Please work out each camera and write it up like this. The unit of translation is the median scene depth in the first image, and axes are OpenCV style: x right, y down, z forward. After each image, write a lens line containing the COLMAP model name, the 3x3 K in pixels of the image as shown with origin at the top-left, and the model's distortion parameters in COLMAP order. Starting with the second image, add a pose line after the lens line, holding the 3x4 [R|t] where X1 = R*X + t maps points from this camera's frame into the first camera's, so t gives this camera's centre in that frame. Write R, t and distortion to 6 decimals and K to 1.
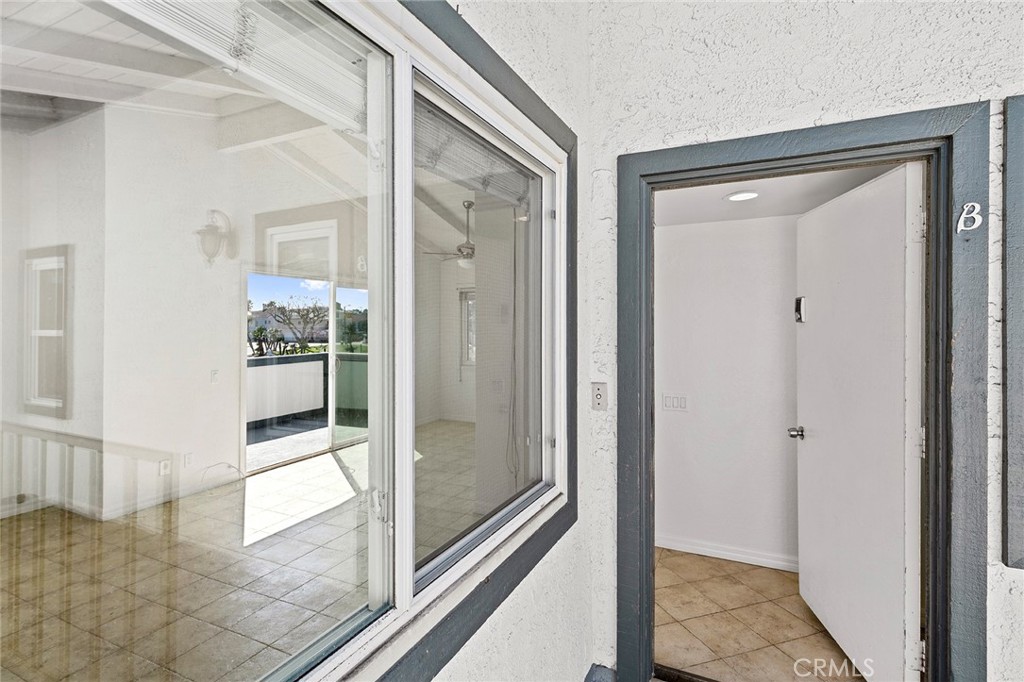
lens RADIAL K [[496.0, 0, 516.2], [0, 496.0, 333.2], [0, 0, 1]] dist [-0.002459, -0.002329]
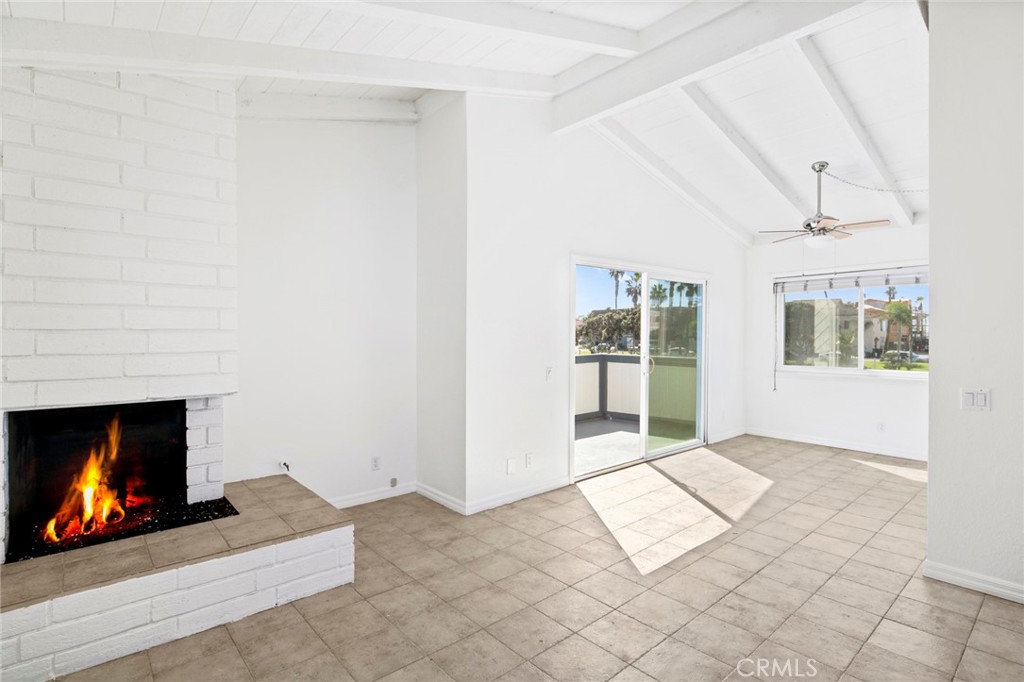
lens RADIAL K [[496.0, 0, 505.1], [0, 496.0, 339.3], [0, 0, 1]] dist [-0.002459, -0.002329]
pose [[0.918607, 0.007026, -0.395110, -0.291381], [-0.007618, 0.999971, 0.000070, 0.021849], [0.395099, 0.002945, 0.918634, 0.094946]]
